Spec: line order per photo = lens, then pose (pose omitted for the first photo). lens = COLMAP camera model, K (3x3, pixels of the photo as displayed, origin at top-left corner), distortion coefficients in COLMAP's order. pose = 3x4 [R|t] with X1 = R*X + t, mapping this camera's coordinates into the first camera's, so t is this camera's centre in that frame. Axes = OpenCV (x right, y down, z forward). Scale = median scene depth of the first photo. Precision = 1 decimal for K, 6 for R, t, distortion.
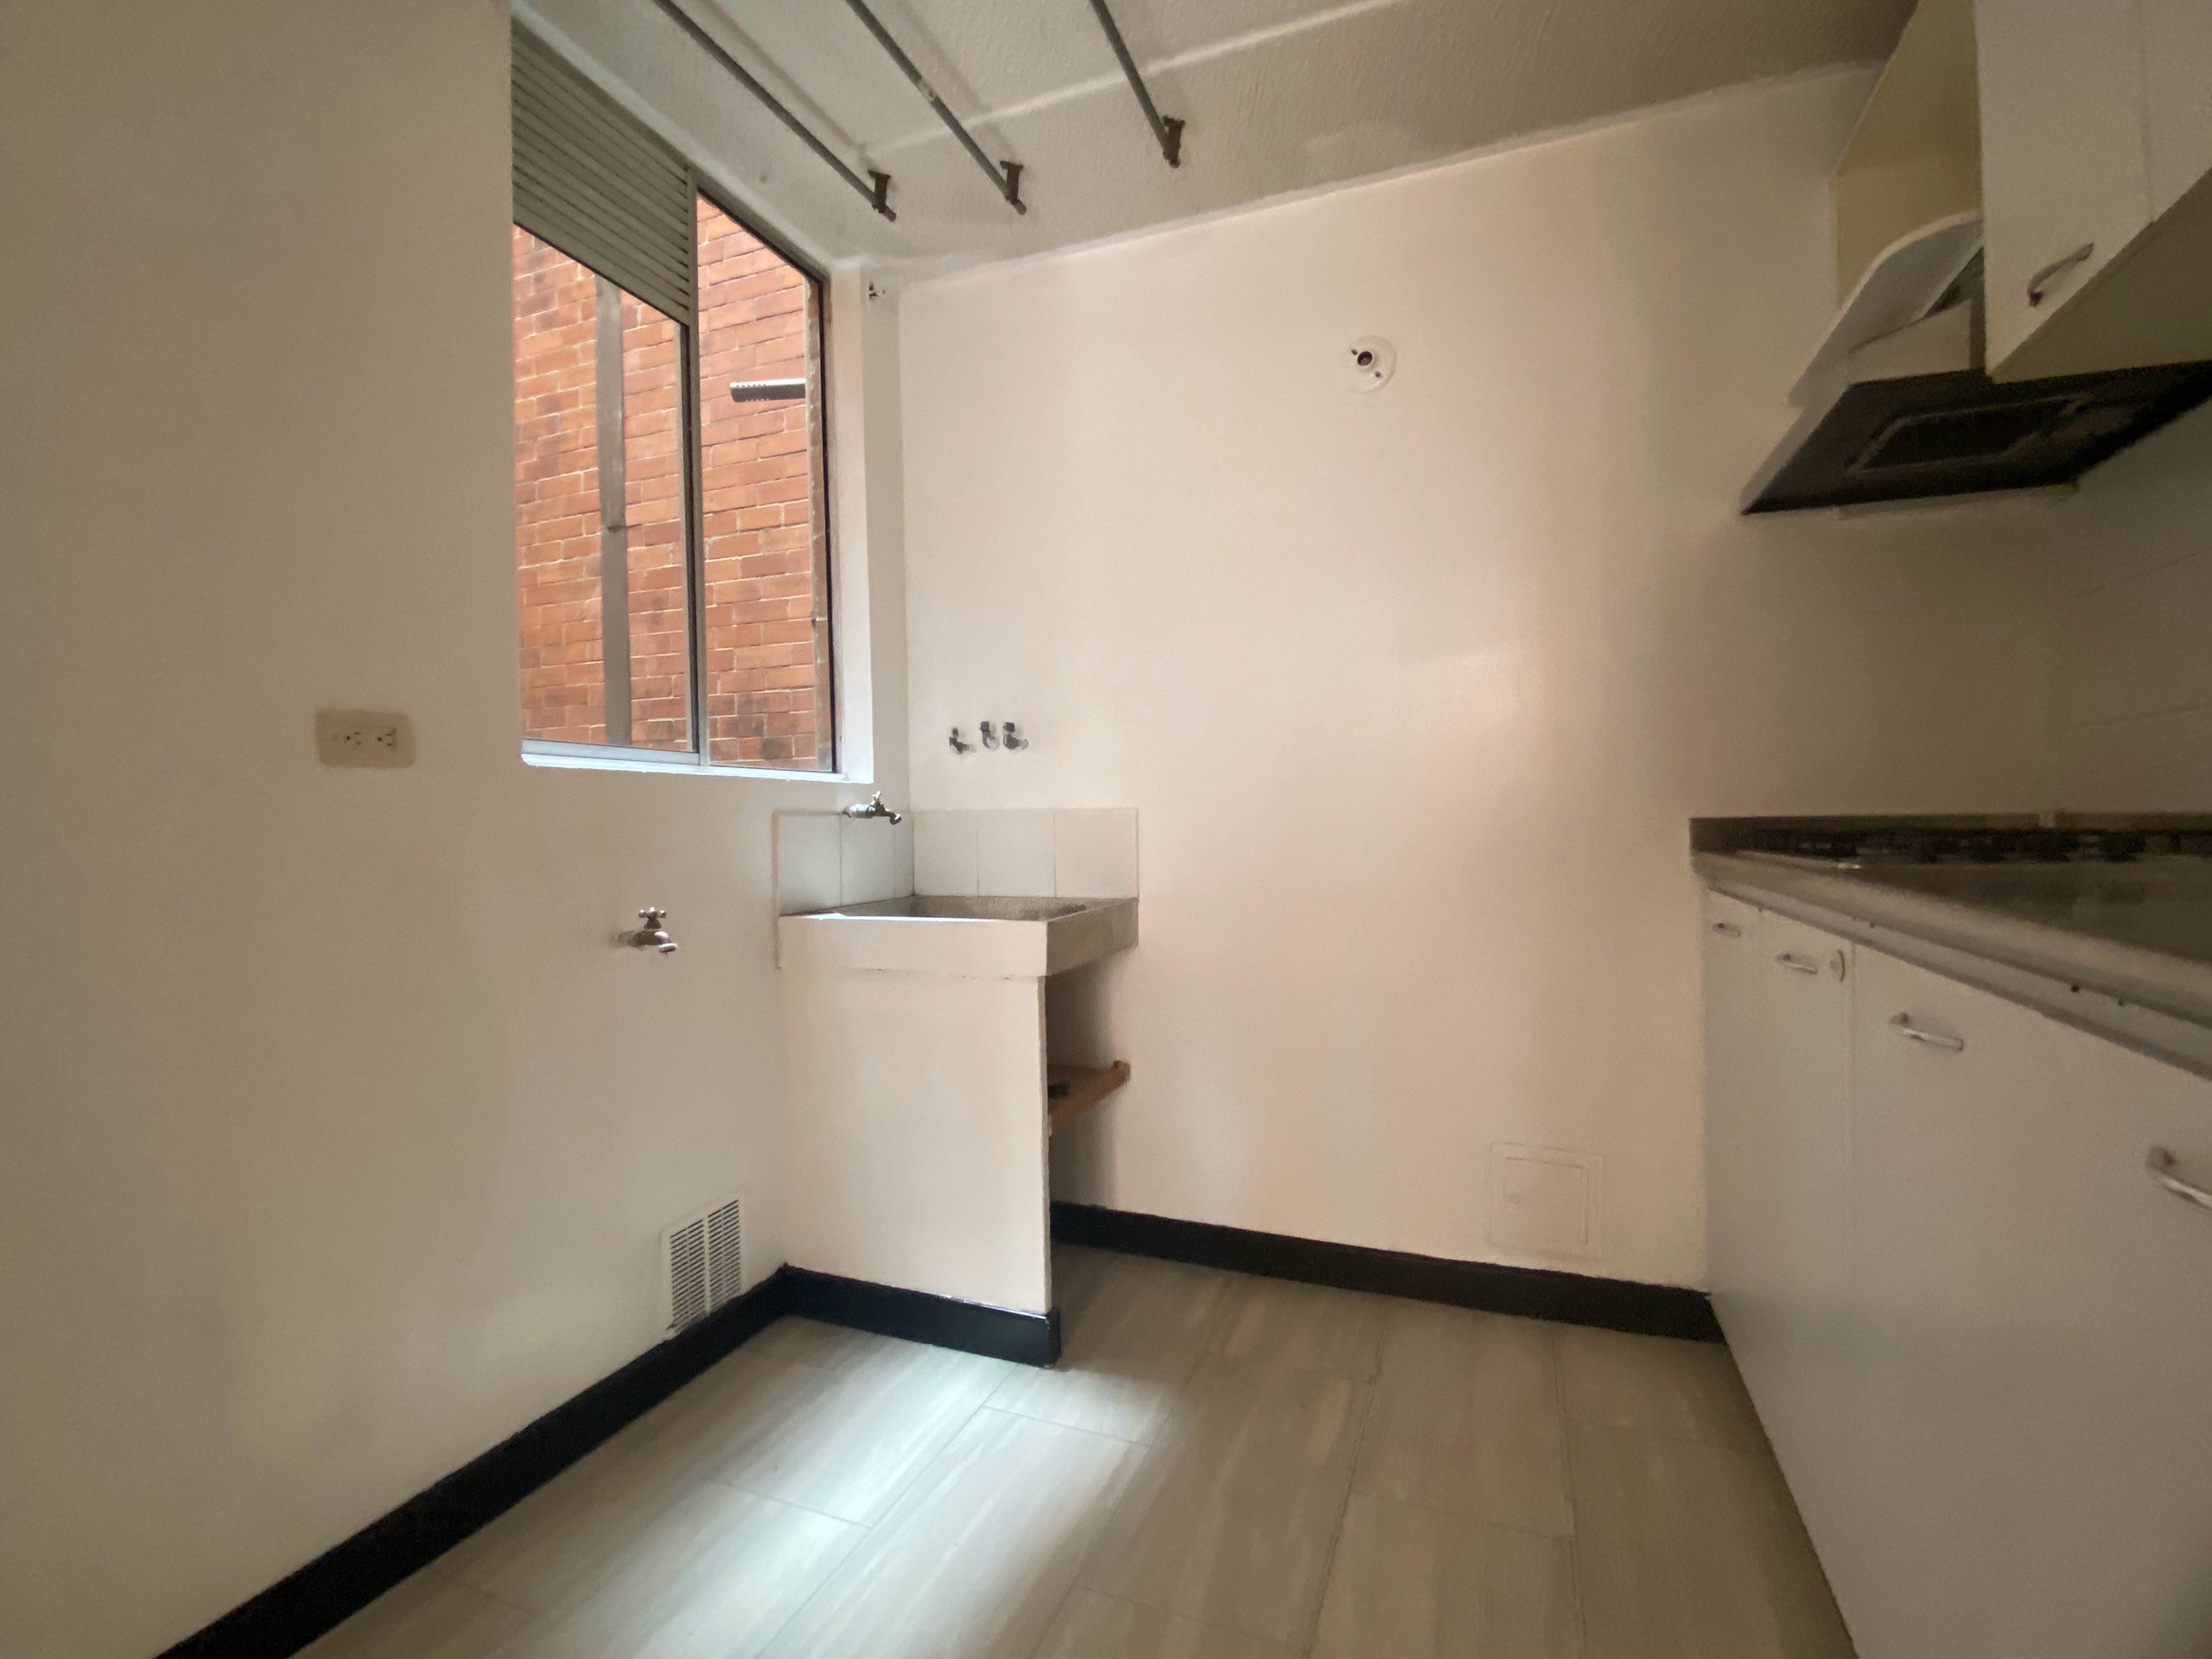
lens RADIAL K [[989.5, 0, 1111.6], [0, 989.5, 834.1], [0, 0, 1]] dist [0.000144, -0.001410]
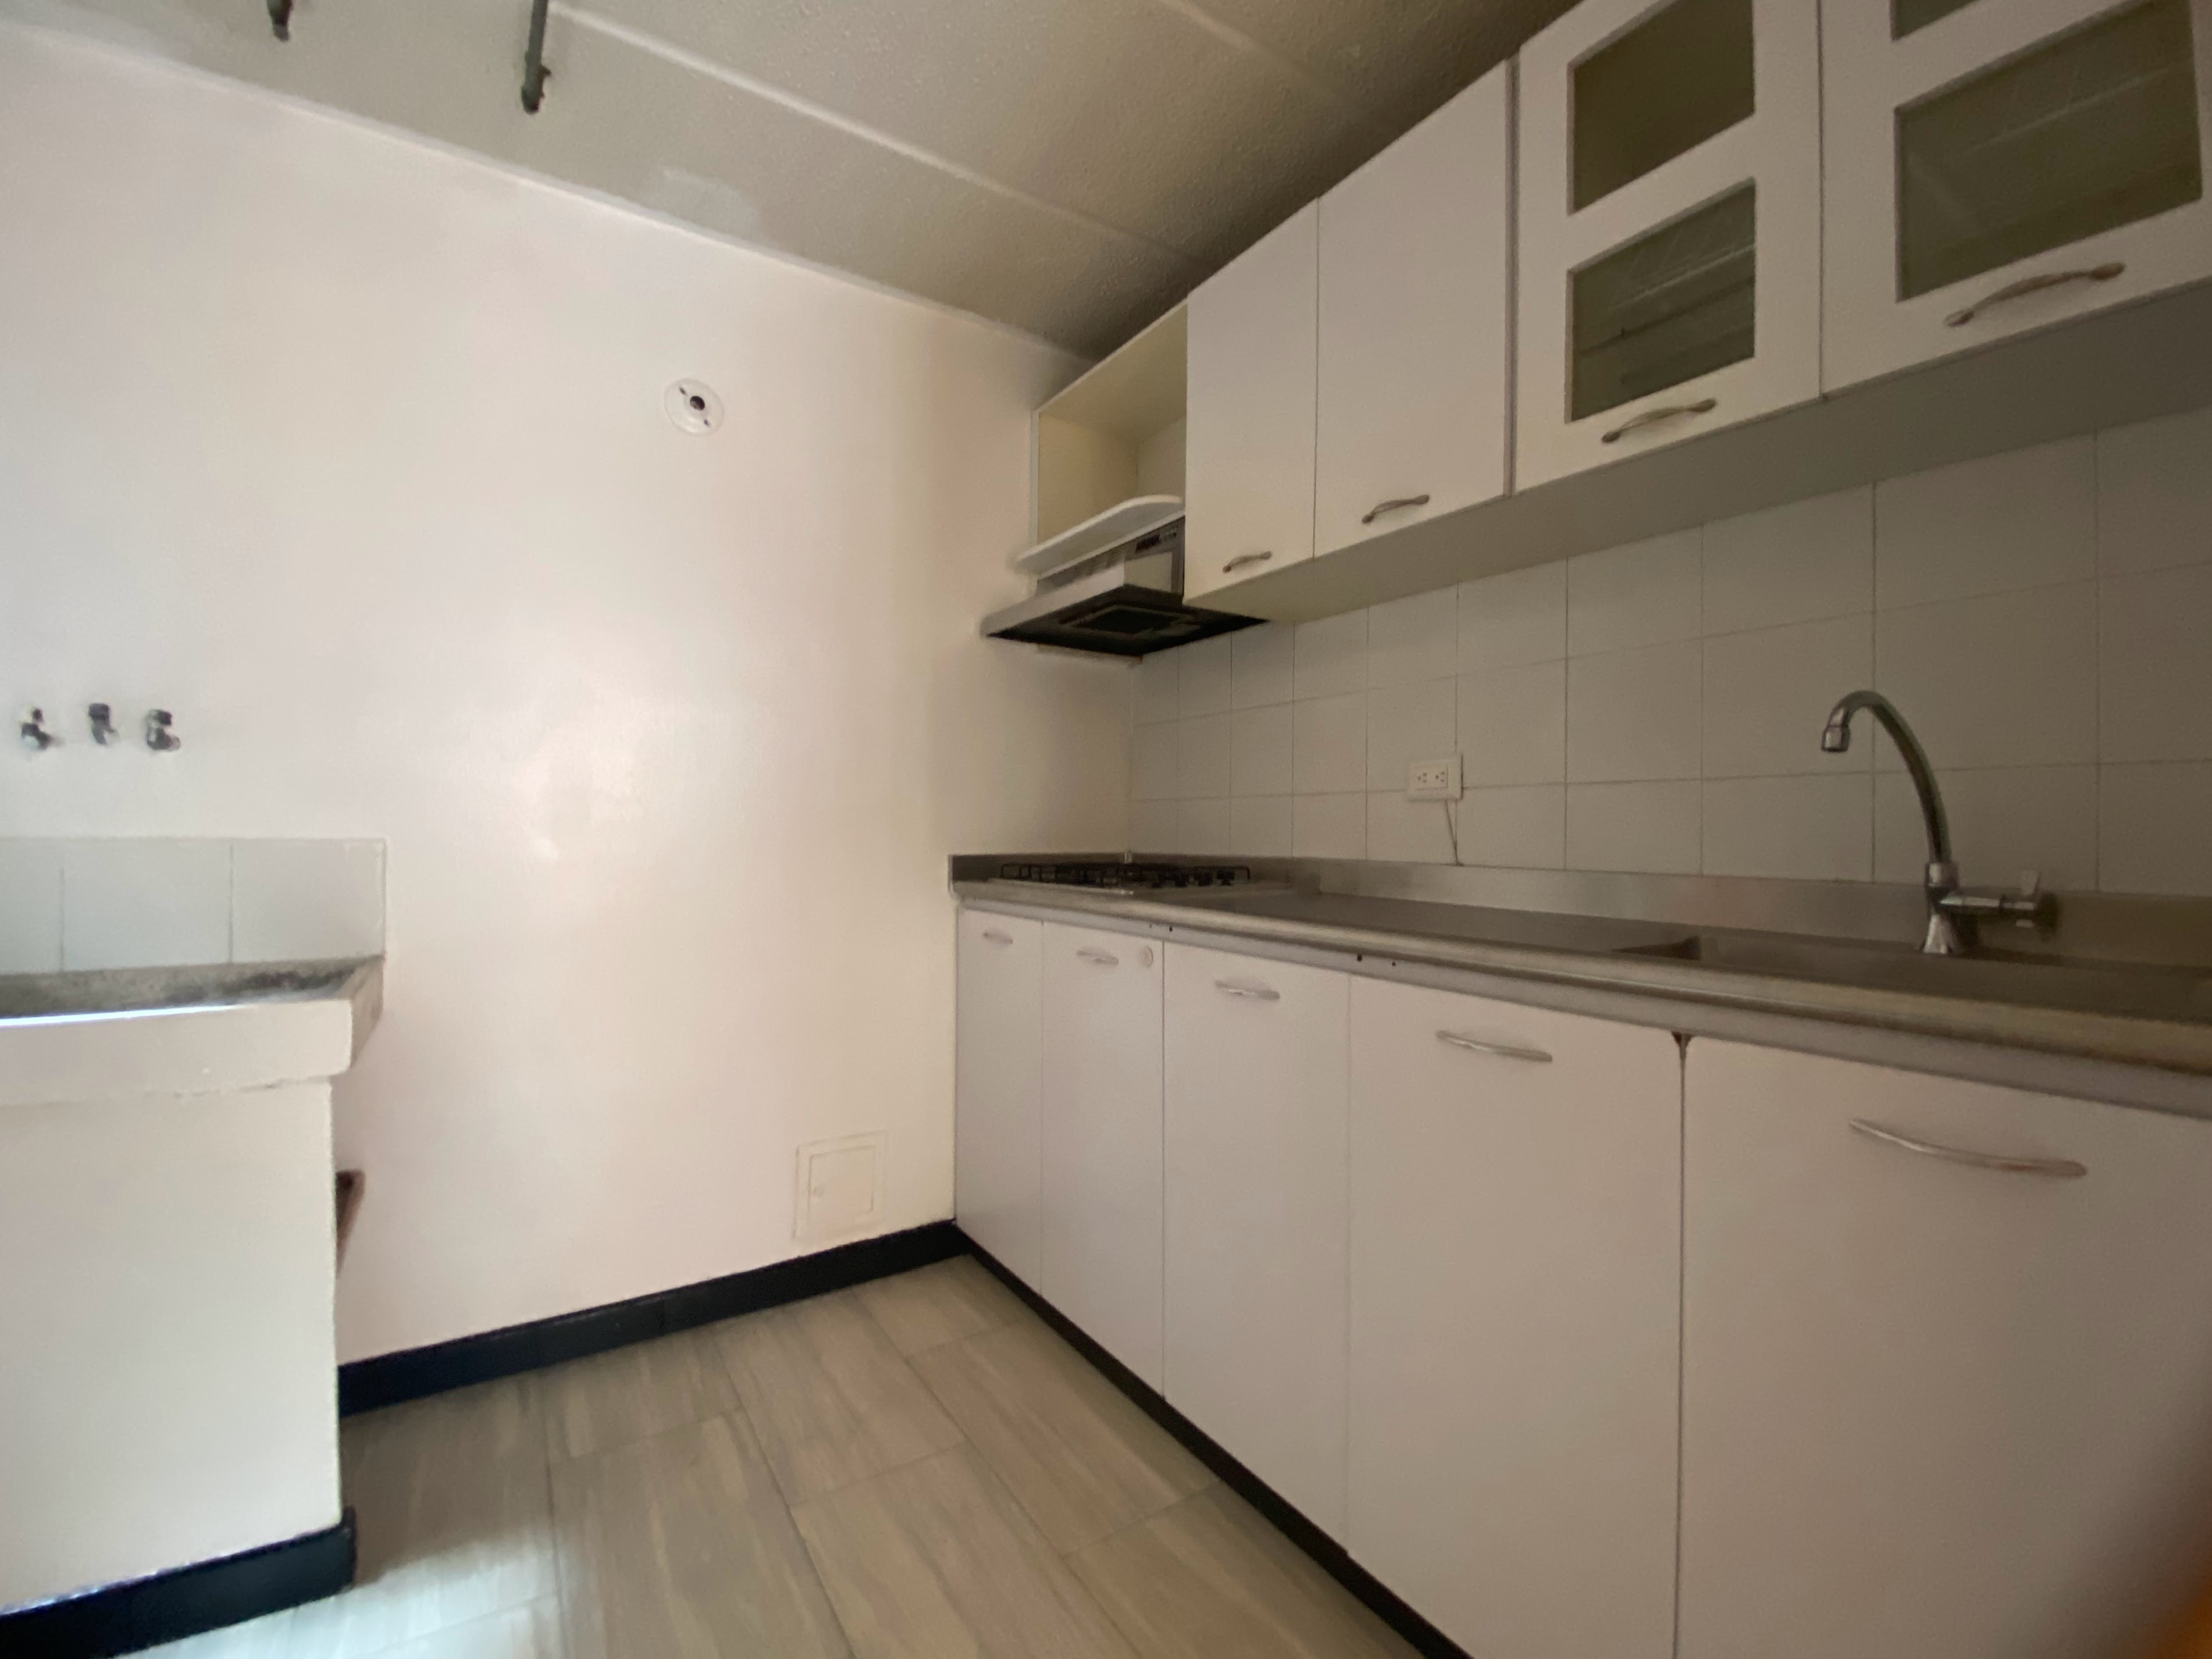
lens RADIAL K [[932.9, 0, 1087.6], [0, 932.9, 836.3], [0, 0, 1]] dist [0.003158, -0.000299]
pose [[0.581892, 0.016665, 0.813095, -0.313815], [0.000234, 0.999787, -0.020659, -0.016527], [-0.813266, 0.012212, 0.581764, 0.134086]]
